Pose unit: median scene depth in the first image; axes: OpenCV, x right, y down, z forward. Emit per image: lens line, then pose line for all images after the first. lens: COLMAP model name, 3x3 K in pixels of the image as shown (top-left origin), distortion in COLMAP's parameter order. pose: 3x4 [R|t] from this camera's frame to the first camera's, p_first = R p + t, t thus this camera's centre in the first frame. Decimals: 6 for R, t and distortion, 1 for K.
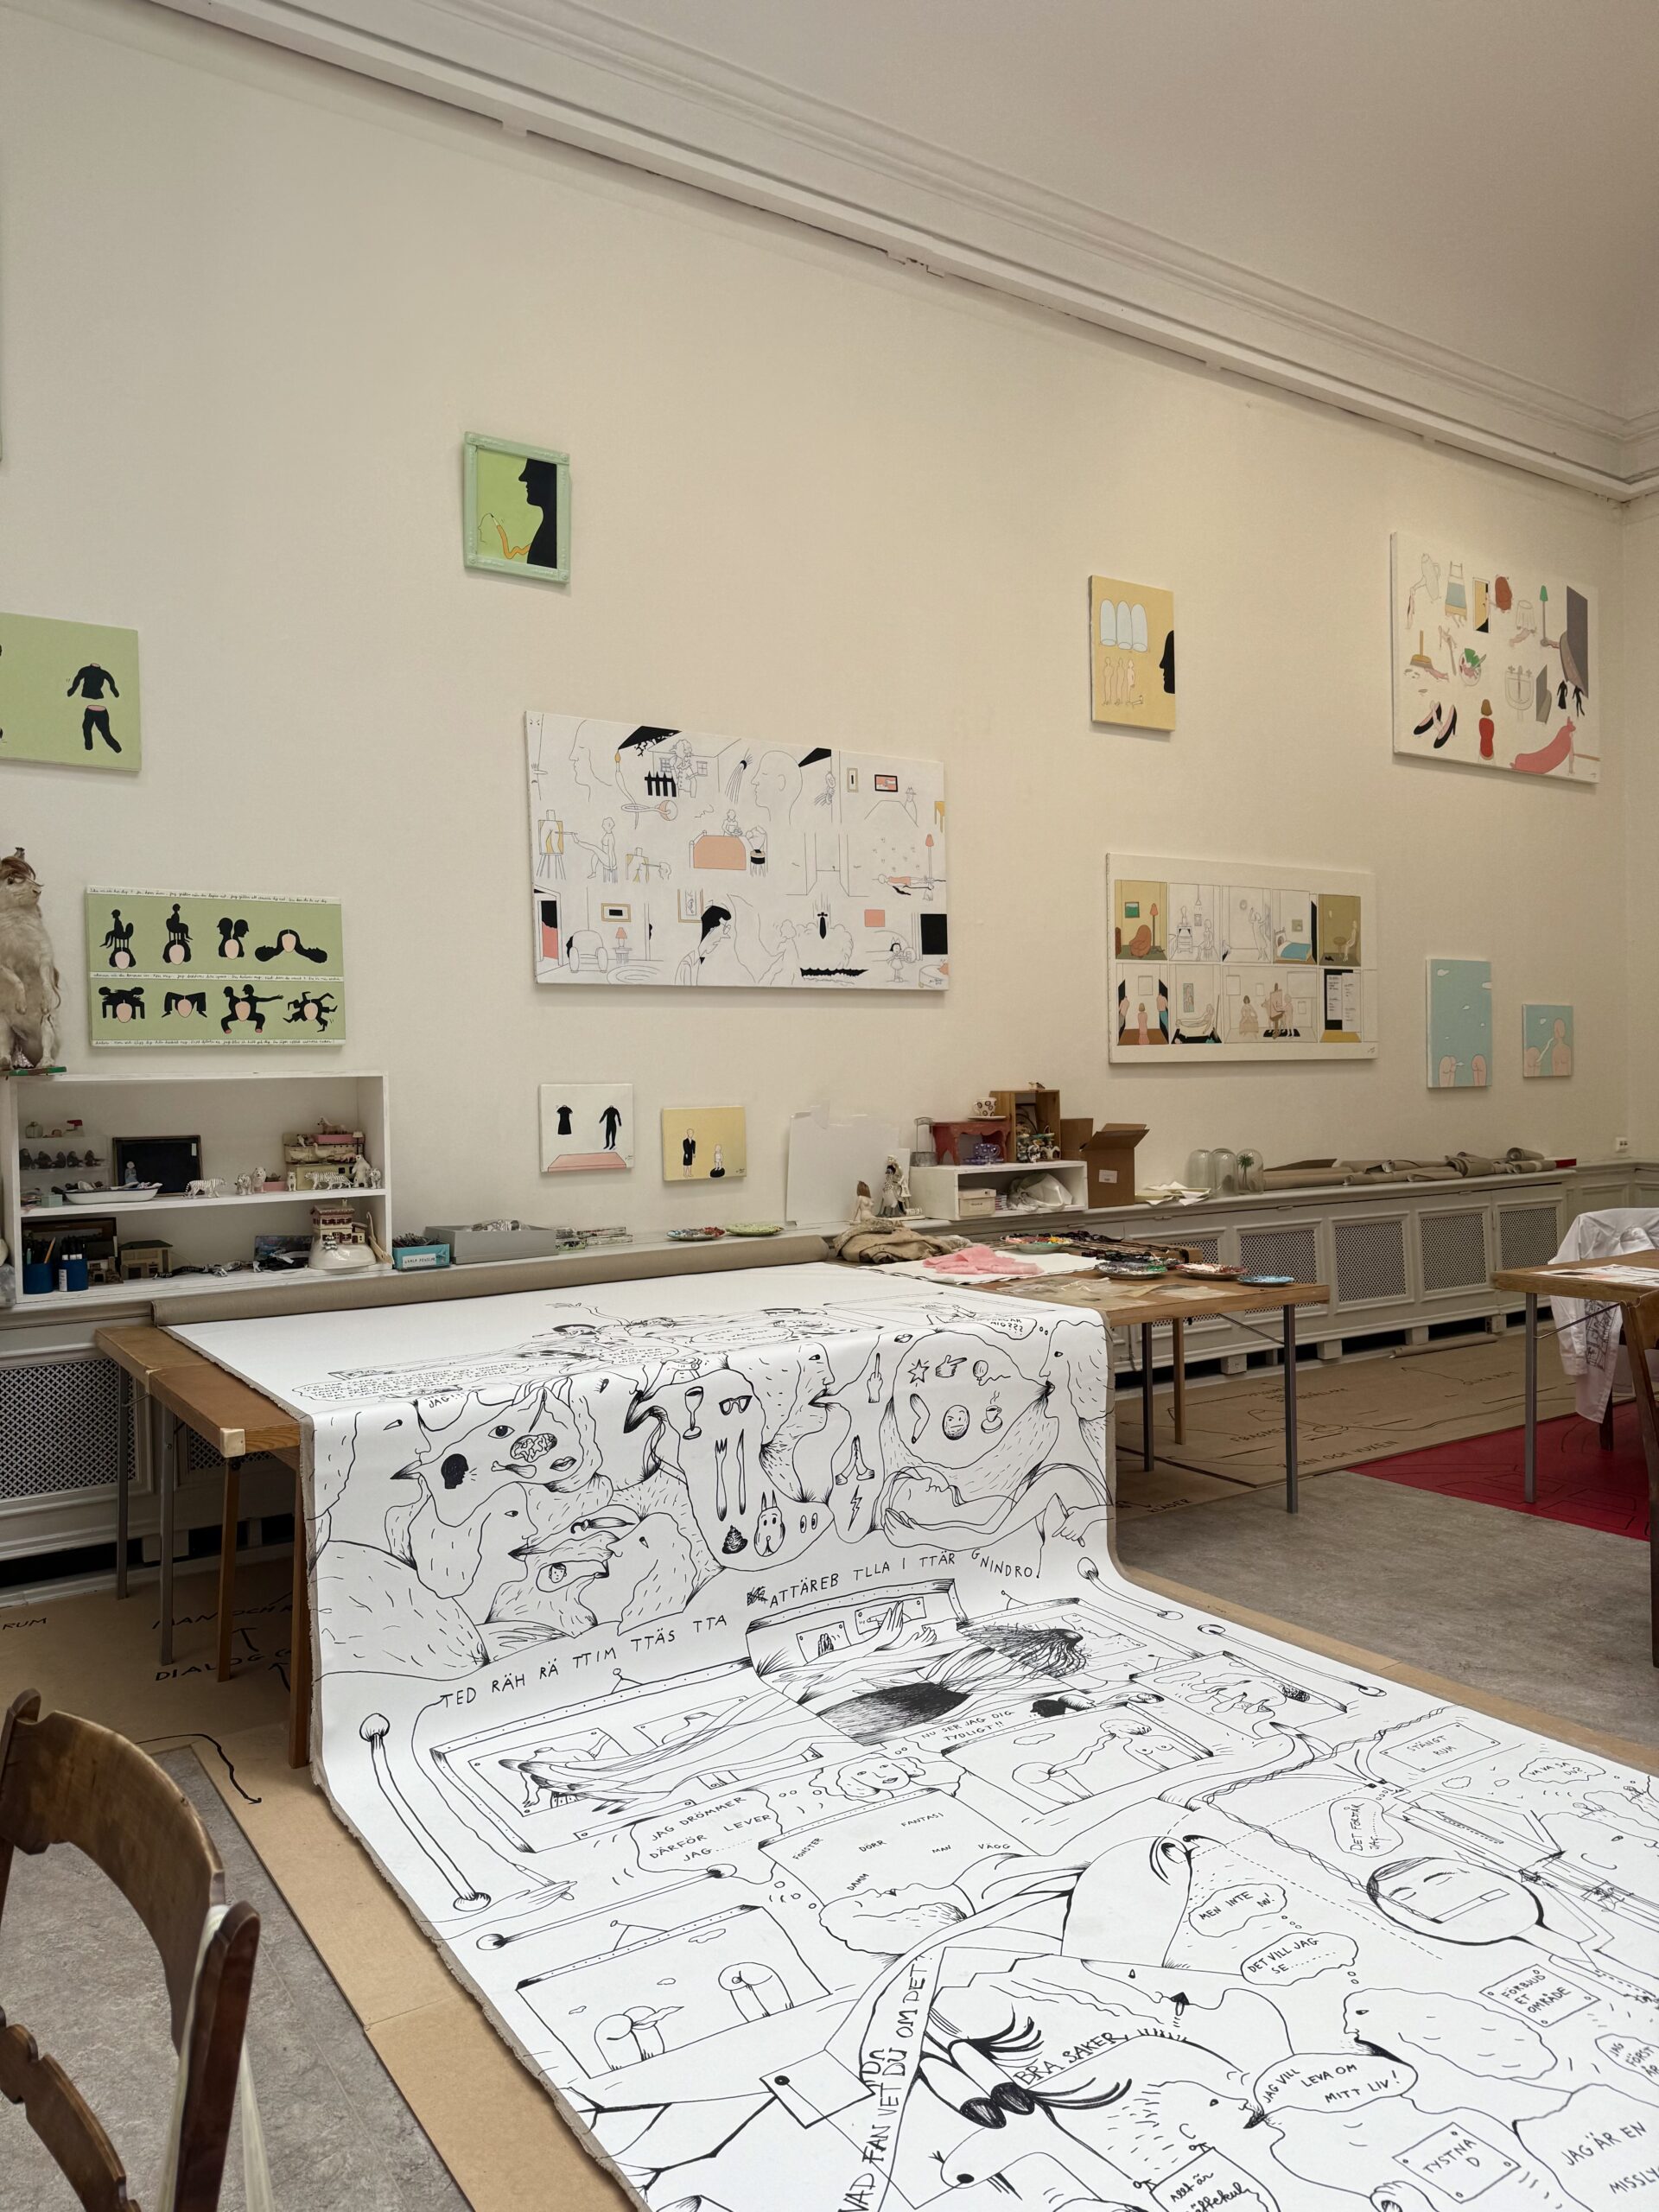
lens RADIAL K [[1559.0, 0, 819.2], [0, 1559.0, 1114.7], [0, 0, 1]] dist [0.173884, -0.334416]
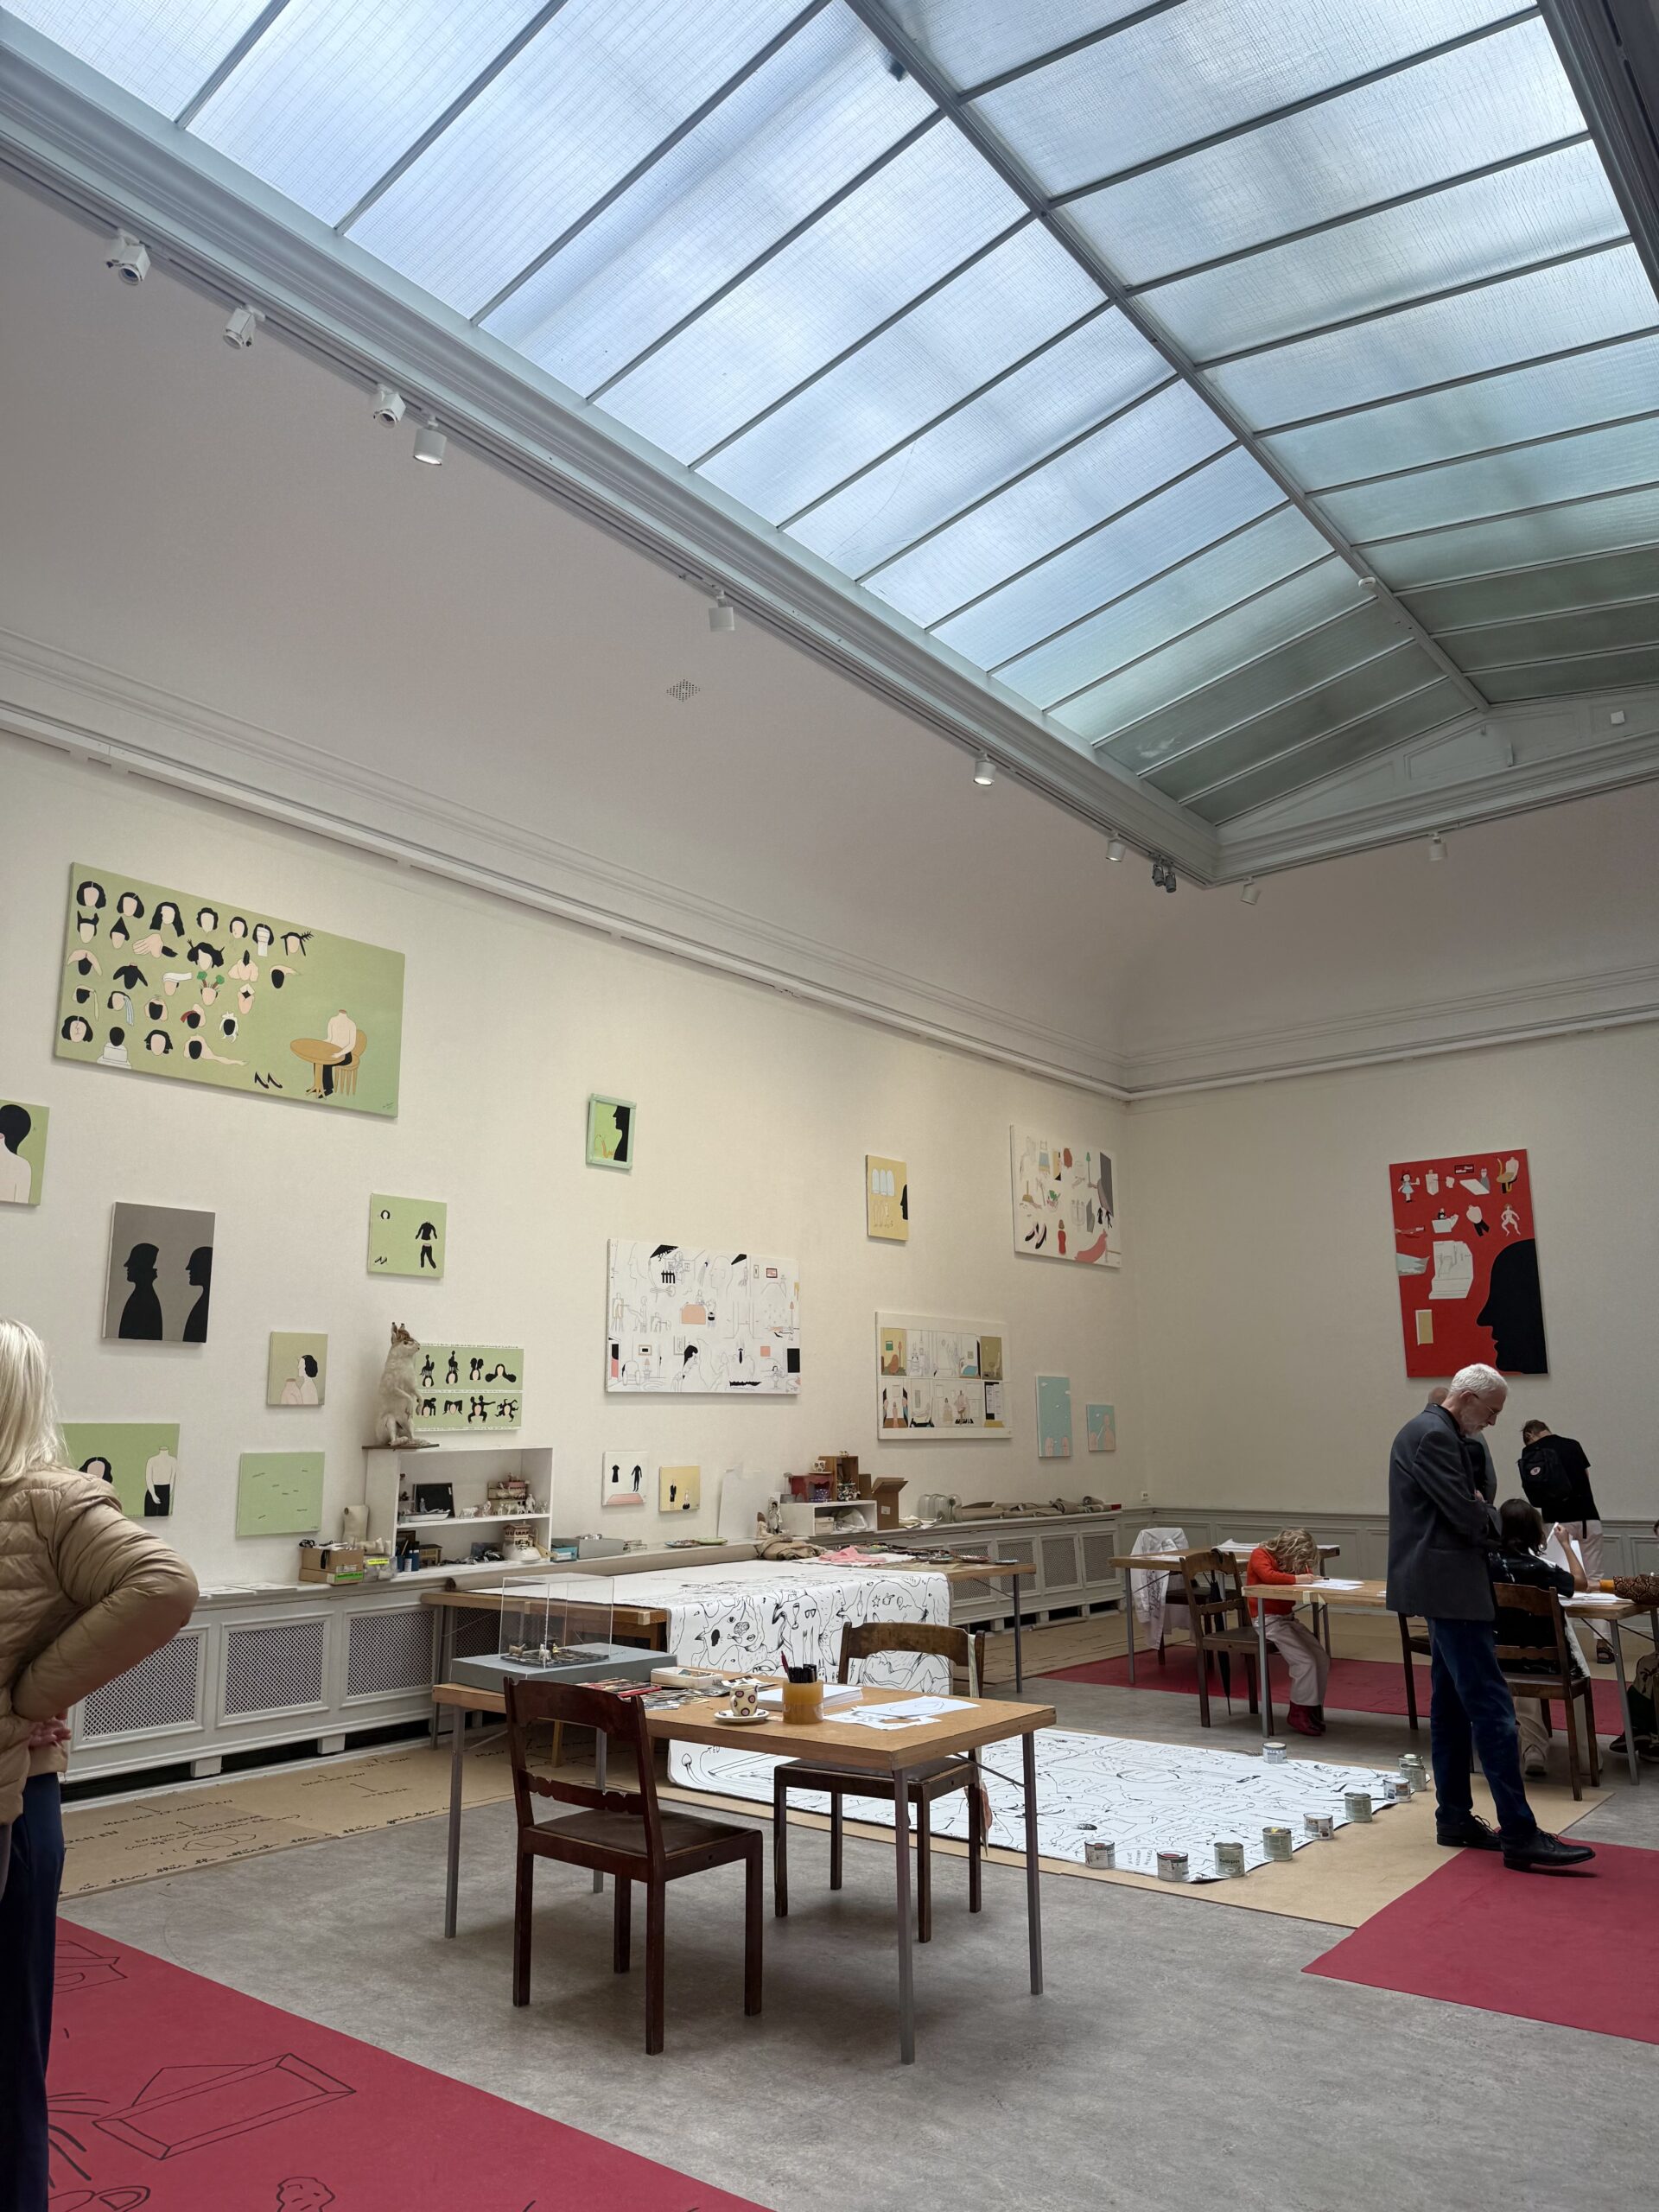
lens RADIAL K [[1559.0, 0, 819.2], [0, 1559.0, 1114.7], [0, 0, 1]] dist [0.173884, -0.334416]
pose [[0.956050, 0.069520, 0.284841, -0.421568], [-0.003866, 0.974389, -0.224837, 0.006797], [-0.293177, 0.213854, 0.931834, -0.679255]]
